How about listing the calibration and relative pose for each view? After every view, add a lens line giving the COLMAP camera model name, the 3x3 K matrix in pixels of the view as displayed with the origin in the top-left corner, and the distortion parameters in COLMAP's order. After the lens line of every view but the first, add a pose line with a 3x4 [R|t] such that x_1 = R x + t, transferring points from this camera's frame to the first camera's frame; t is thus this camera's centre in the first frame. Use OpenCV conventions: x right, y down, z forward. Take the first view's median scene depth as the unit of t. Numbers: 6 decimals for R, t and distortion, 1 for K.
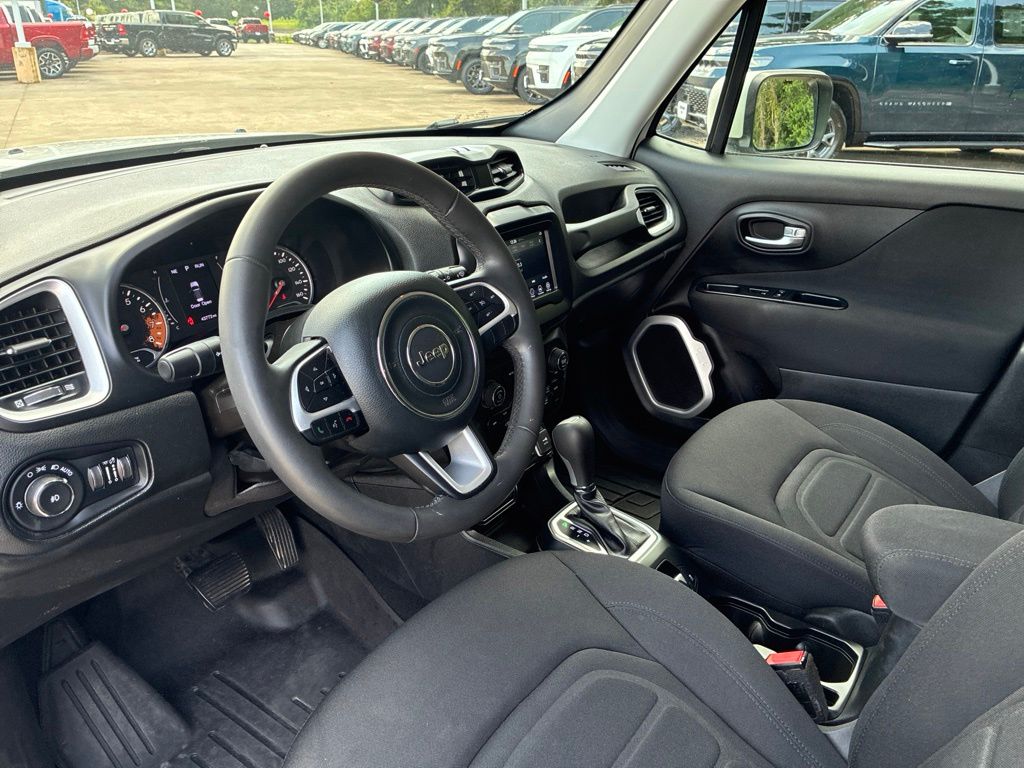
lens RADIAL K [[780.4, 0, 512.0], [0, 780.4, 384.0], [0, 0, 1]] dist [0.035077, -0.064086]
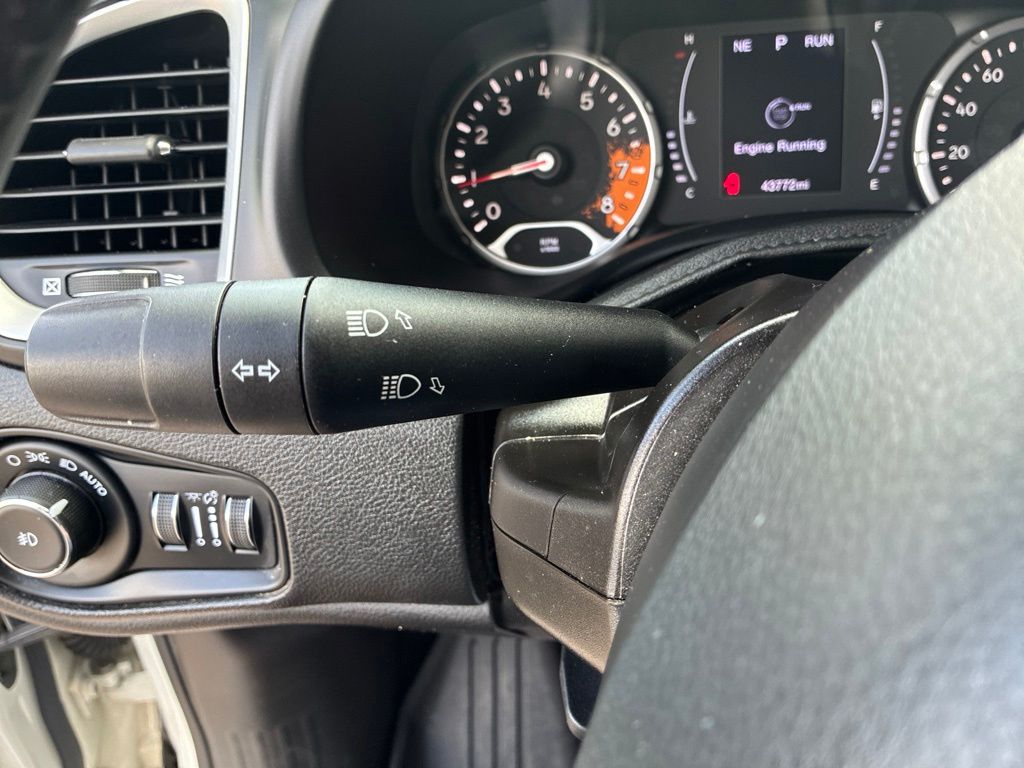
lens RADIAL K [[780.4, 0, 512.0], [0, 780.4, 384.0], [0, 0, 1]] dist [0.035077, -0.064086]
pose [[0.515776, 0.427504, -0.742439, -0.139377], [-0.266193, 0.903678, 0.335421, -0.096728], [0.814319, 0.024630, 0.579894, 0.720775]]
